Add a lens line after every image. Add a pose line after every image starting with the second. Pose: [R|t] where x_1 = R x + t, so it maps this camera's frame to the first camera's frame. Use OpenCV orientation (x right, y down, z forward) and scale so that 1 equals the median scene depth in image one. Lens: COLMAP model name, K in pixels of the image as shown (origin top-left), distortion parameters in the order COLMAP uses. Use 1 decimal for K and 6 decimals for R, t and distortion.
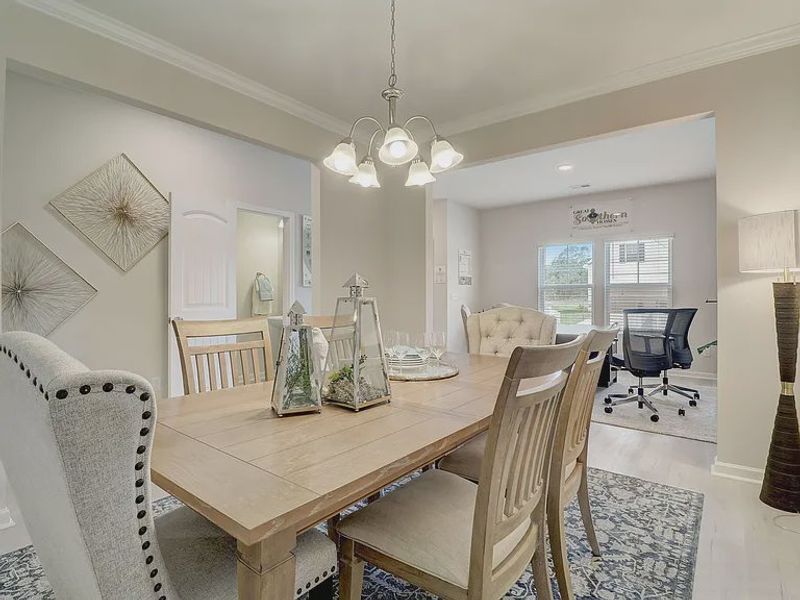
lens RADIAL K [[414.7, 0, 397.2], [0, 414.7, 293.9], [0, 0, 1]] dist [-0.014425, -0.001403]
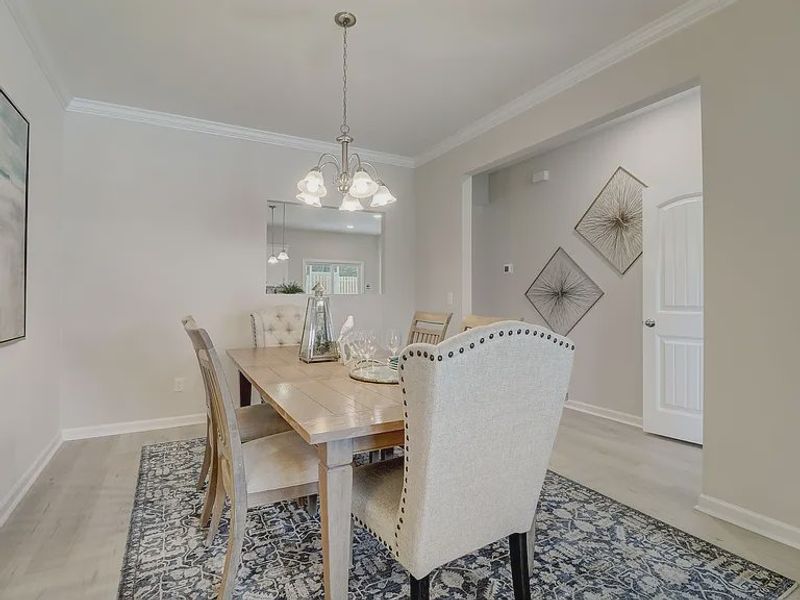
lens RADIAL K [[414.7, 0, 397.2], [0, 414.7, 293.9], [0, 0, 1]] dist [-0.014425, -0.001403]
pose [[-0.385751, 0.000605, -0.922603, 1.289211], [0.007424, 0.999969, -0.002448, -0.007045], [0.922573, -0.007794, -0.385744, 1.812651]]
